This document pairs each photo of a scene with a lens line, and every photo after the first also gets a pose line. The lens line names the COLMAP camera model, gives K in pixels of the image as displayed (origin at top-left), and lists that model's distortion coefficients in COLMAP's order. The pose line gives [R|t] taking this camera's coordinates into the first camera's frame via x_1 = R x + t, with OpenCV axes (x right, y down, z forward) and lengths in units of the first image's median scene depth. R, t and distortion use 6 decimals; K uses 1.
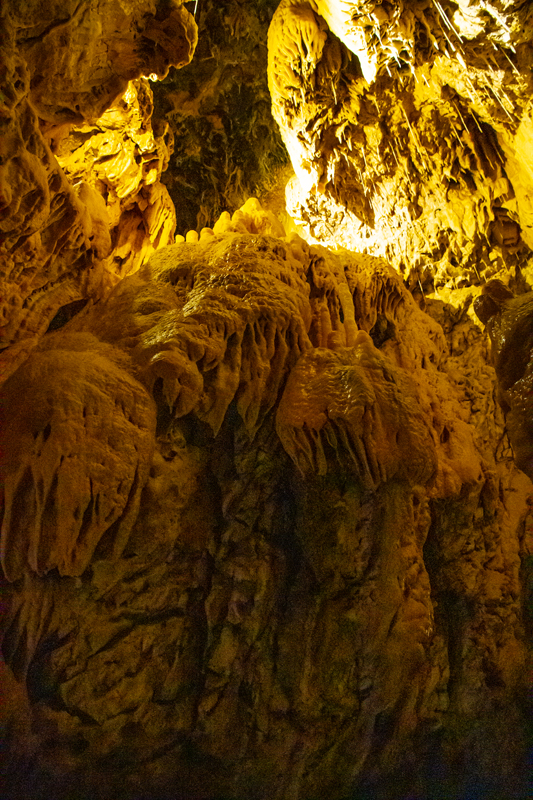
lens RADIAL K [[543.8, 0, 268.6], [0, 543.8, 405.7], [0, 0, 1]] dist [-0.120534, 0.083263]
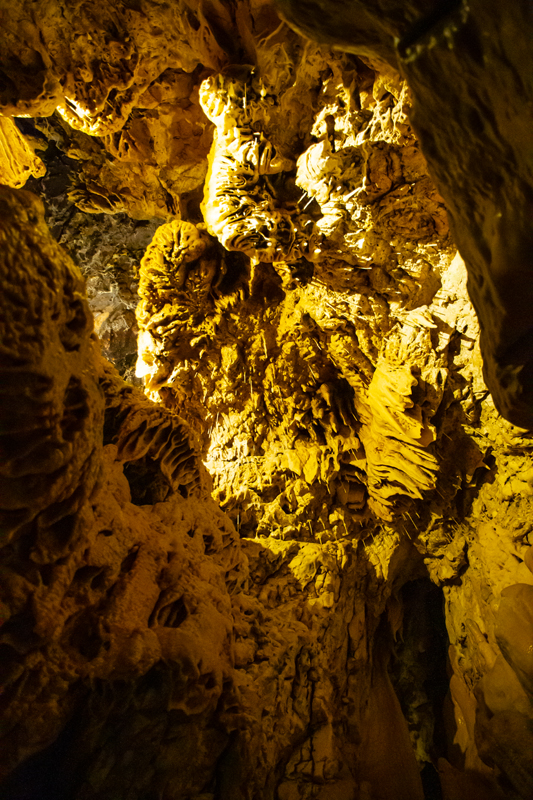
lens RADIAL K [[543.8, 0, 268.6], [0, 543.8, 405.7], [0, 0, 1]] dist [-0.120534, 0.083263]
pose [[0.938598, 0.331728, 0.094811, 0.200000], [-0.194223, 0.735162, -0.649472, 0.154962], [-0.285150, 0.591179, 0.754451, 0.309056]]
